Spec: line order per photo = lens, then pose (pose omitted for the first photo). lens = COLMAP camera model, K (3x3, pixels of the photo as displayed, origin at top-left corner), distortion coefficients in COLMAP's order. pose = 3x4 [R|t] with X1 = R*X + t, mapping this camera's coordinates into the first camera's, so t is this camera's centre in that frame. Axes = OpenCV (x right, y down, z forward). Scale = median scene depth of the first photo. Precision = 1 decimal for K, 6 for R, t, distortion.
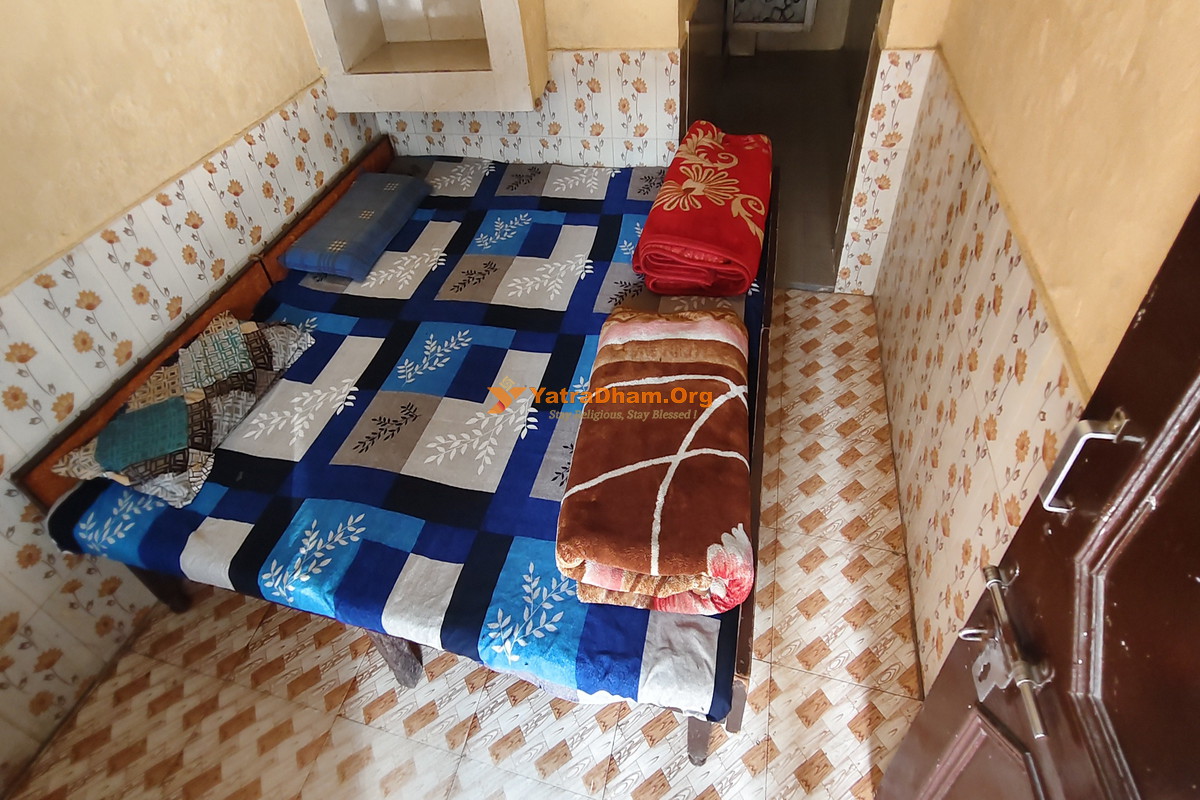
lens RADIAL K [[686.8, 0, 565.1], [0, 686.8, 401.0], [0, 0, 1]] dist [-0.047118, 0.057003]
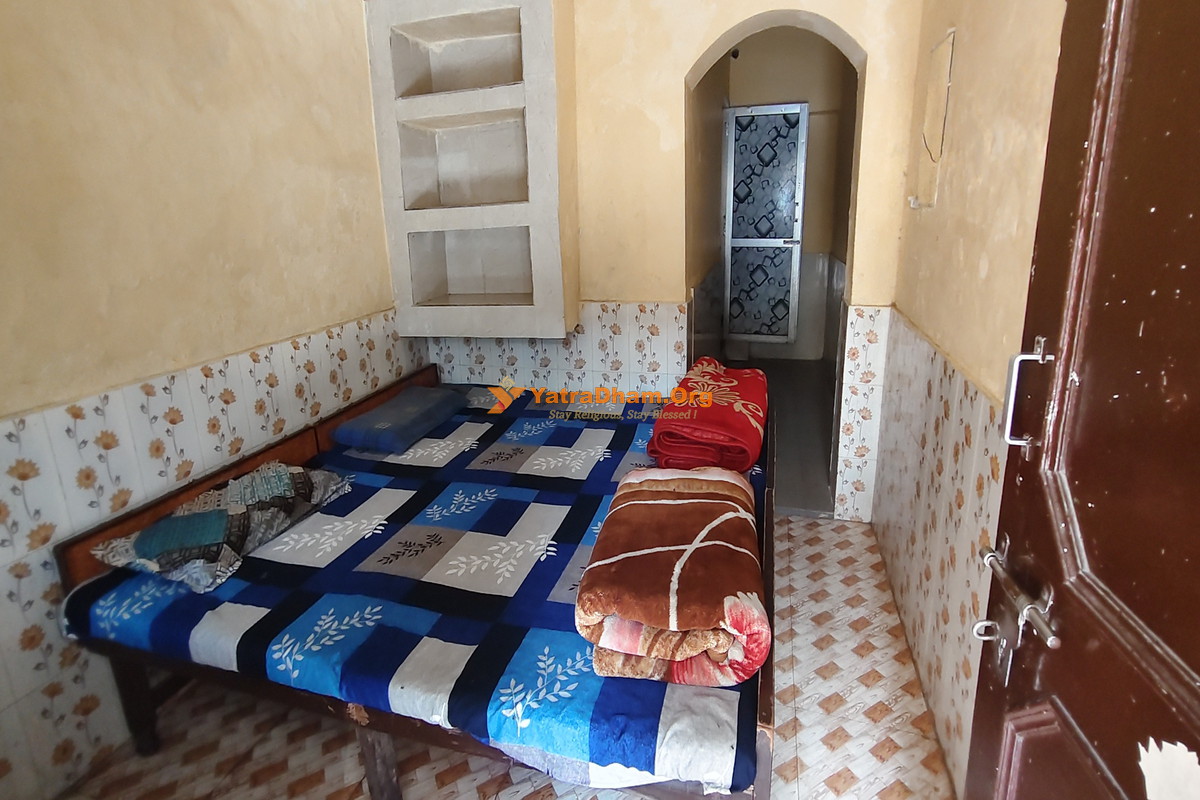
lens RADIAL K [[717.5, 0, 554.2], [0, 717.5, 442.3], [0, 0, 1]] dist [-0.071501, 0.099036]
pose [[0.997507, 0.066233, -0.024333, -0.026845], [-0.070070, 0.889173, -0.452175, 0.363624], [-0.008312, 0.452753, 0.891597, -0.046194]]
